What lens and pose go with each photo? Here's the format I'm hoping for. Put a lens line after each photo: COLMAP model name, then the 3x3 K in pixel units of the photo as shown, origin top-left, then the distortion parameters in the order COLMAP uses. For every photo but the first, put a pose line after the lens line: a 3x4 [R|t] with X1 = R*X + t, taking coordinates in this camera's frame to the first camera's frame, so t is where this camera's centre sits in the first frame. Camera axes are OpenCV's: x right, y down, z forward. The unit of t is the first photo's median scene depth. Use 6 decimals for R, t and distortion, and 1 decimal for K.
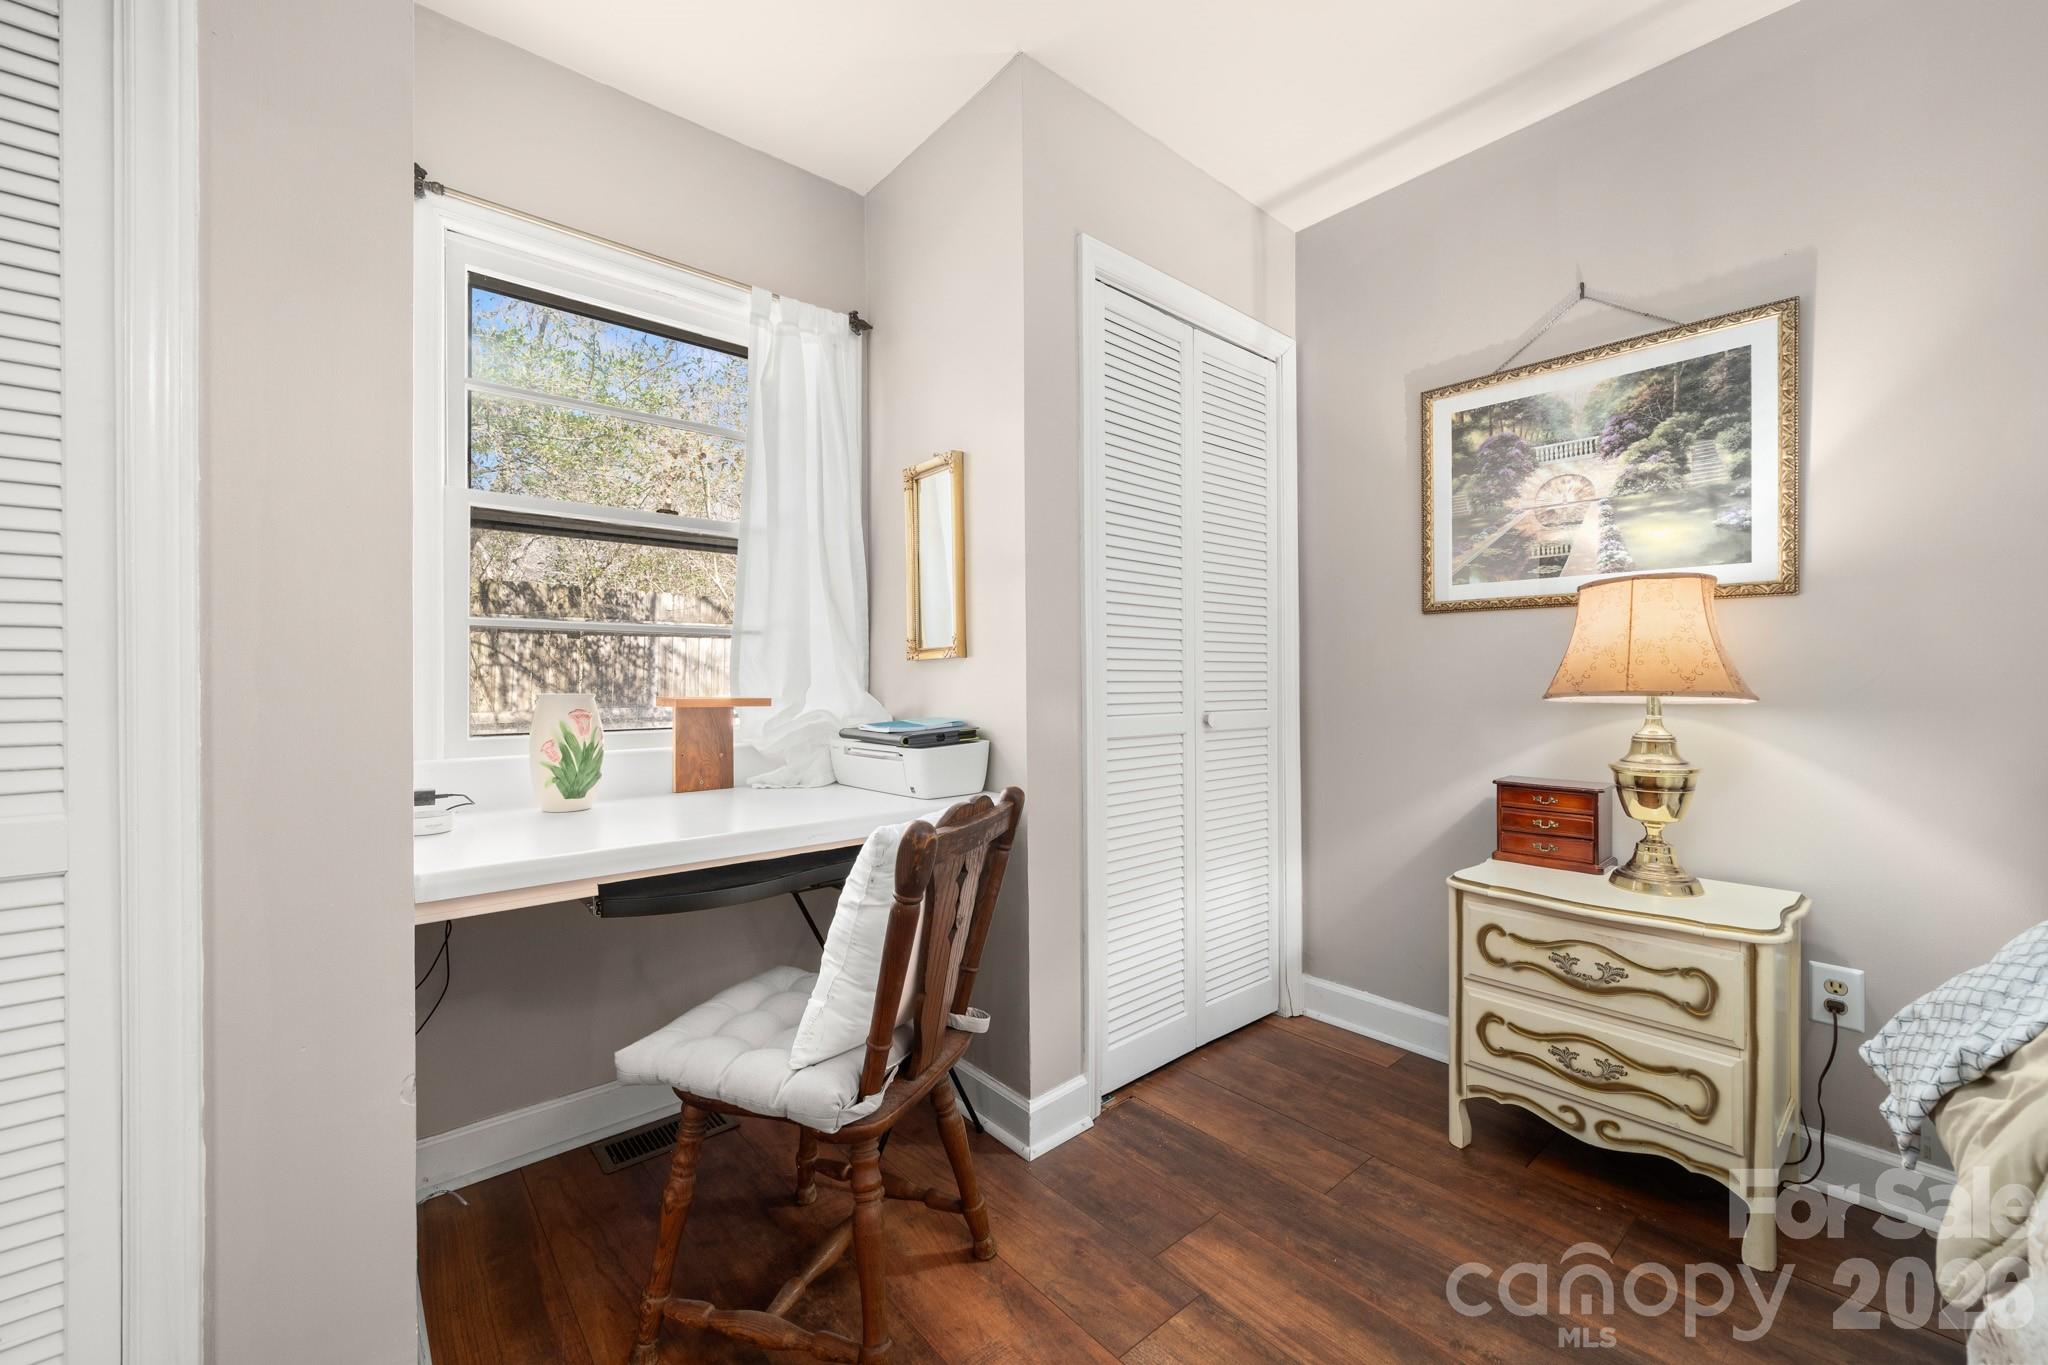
lens RADIAL K [[806.4, 0, 1013.9], [0, 806.4, 677.8], [0, 0, 1]] dist [-0.000804, -0.000078]
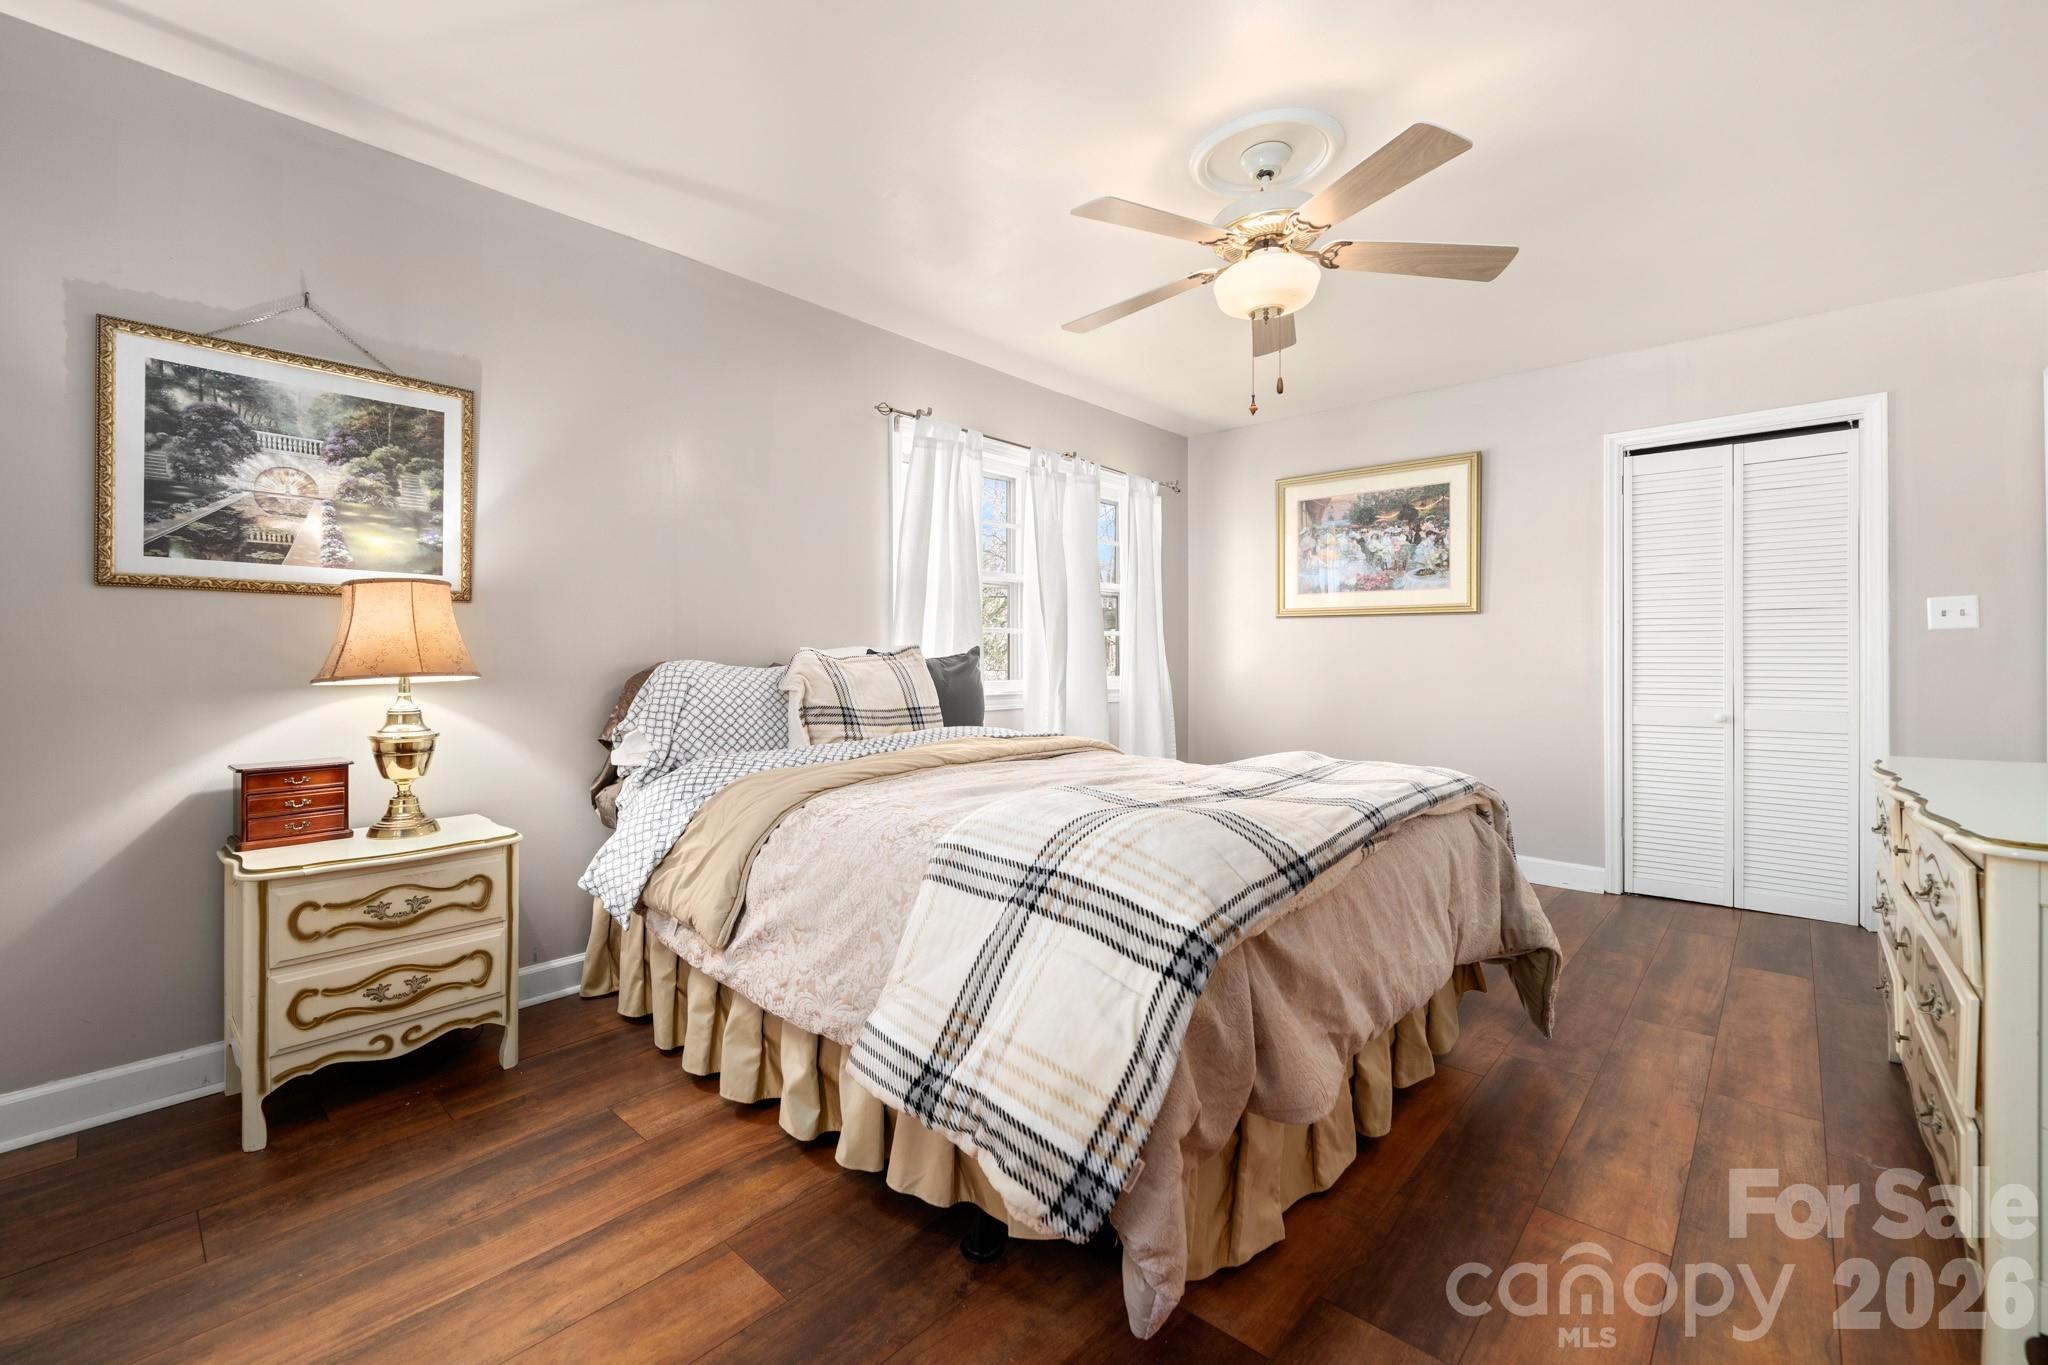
lens RADIAL K [[806.4, 0, 1007.9], [0, 806.4, 670.1], [0, 0, 1]] dist [-0.000804, -0.000078]
pose [[-0.106877, -0.009954, 0.994222, -0.492005], [0.005574, 0.999928, 0.010610, 0.003985], [-0.994257, 0.006676, -0.106814, 0.207766]]
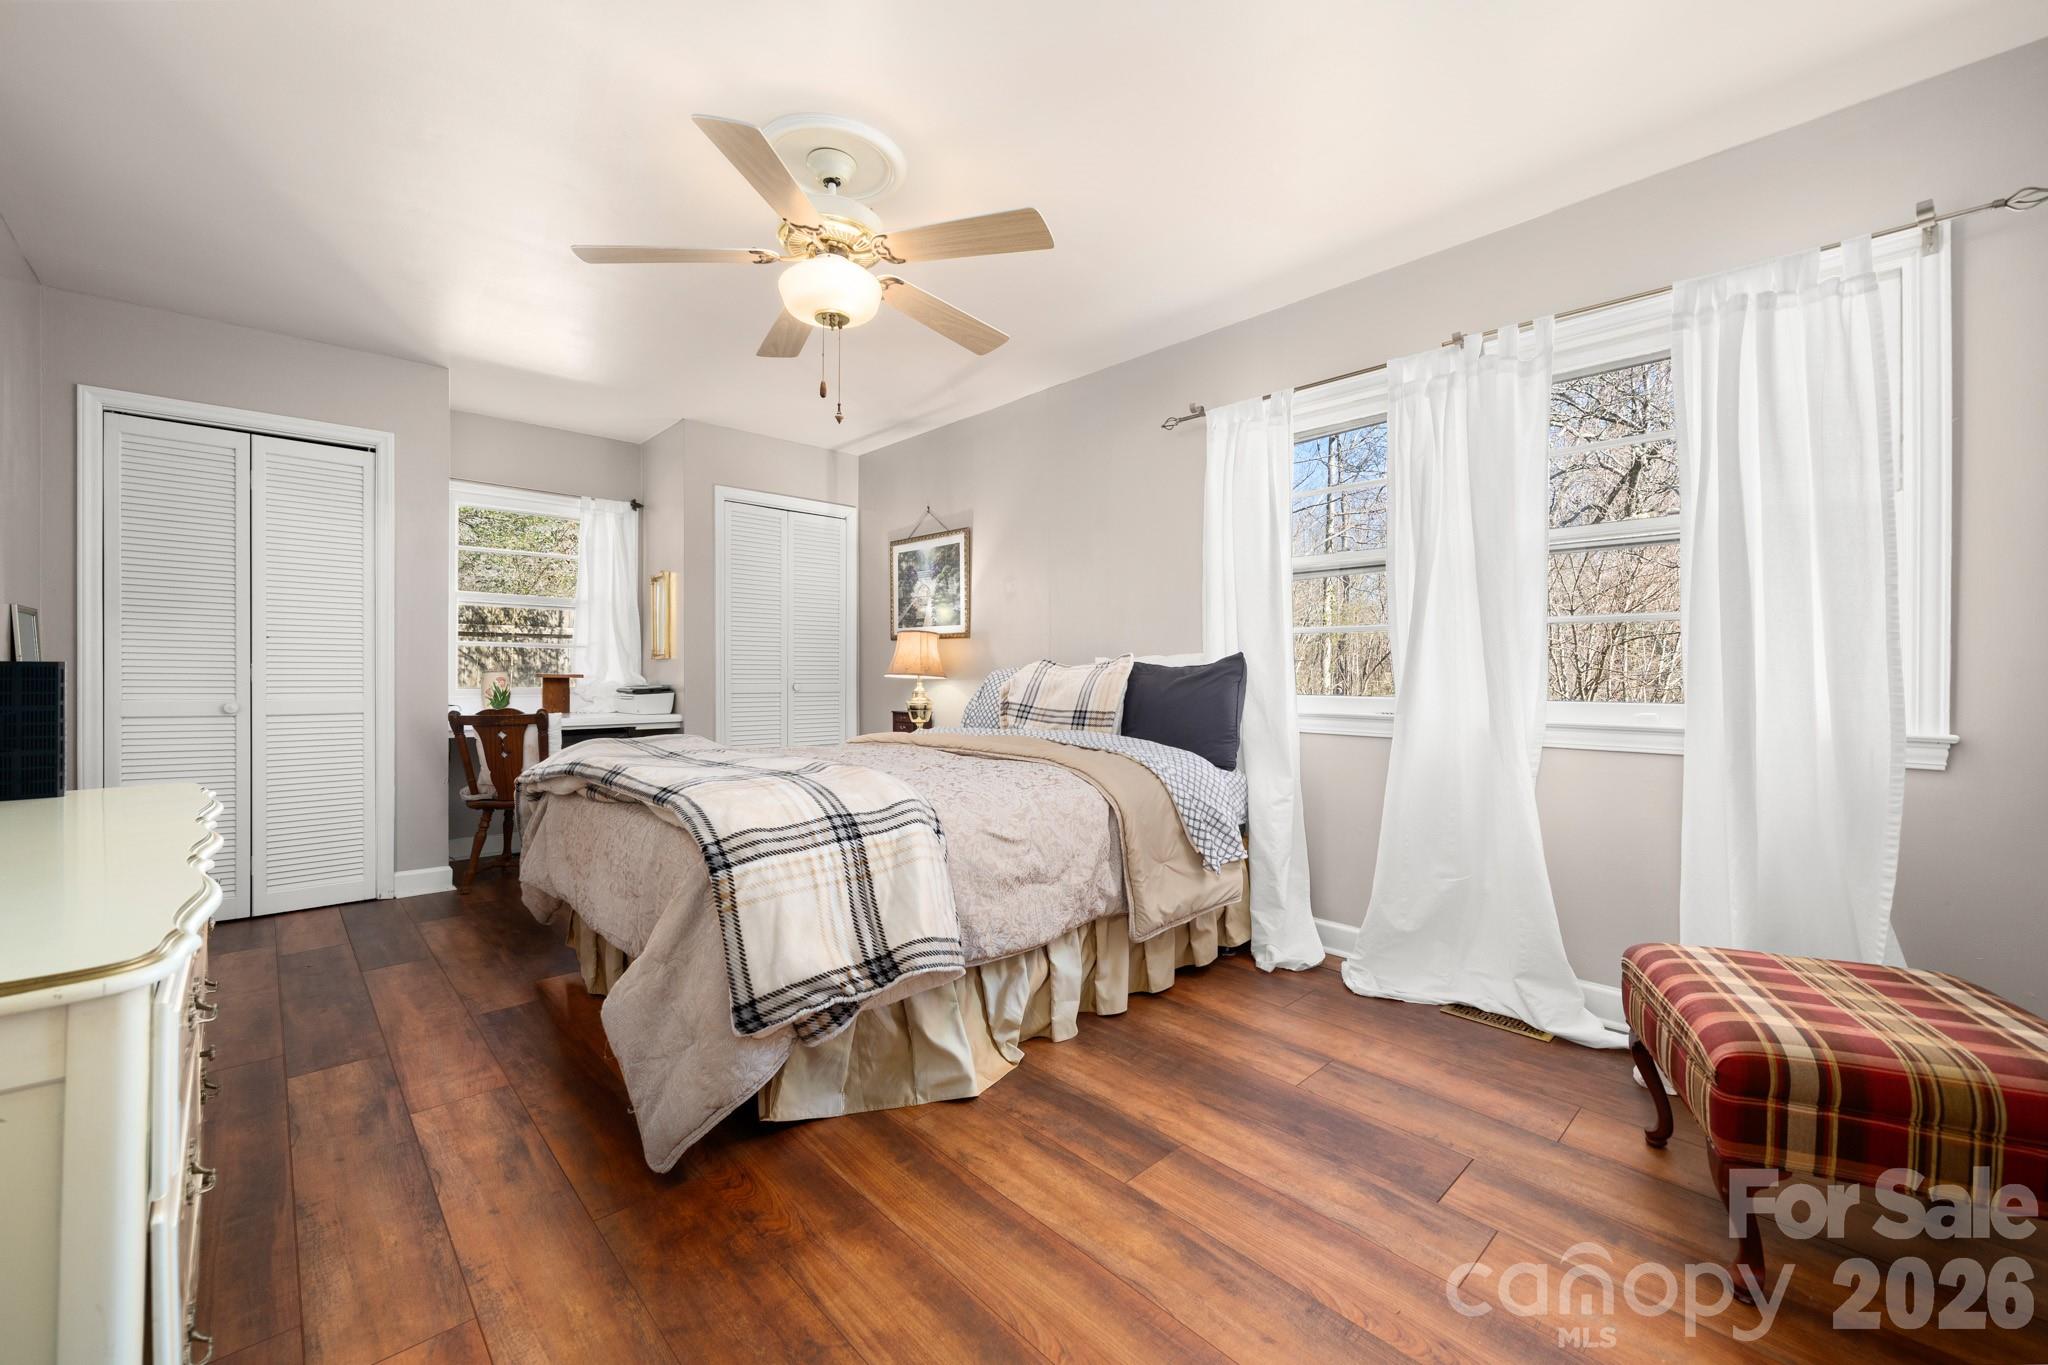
lens RADIAL K [[806.4, 0, 1014.8], [0, 806.4, 667.8], [0, 0, 1]] dist [-0.000804, -0.000078]
pose [[0.998345, 0.007733, 0.056978, 0.898005], [-0.007370, 0.999951, -0.006581, 0.012060], [-0.057026, 0.006151, 0.998354, -1.563765]]
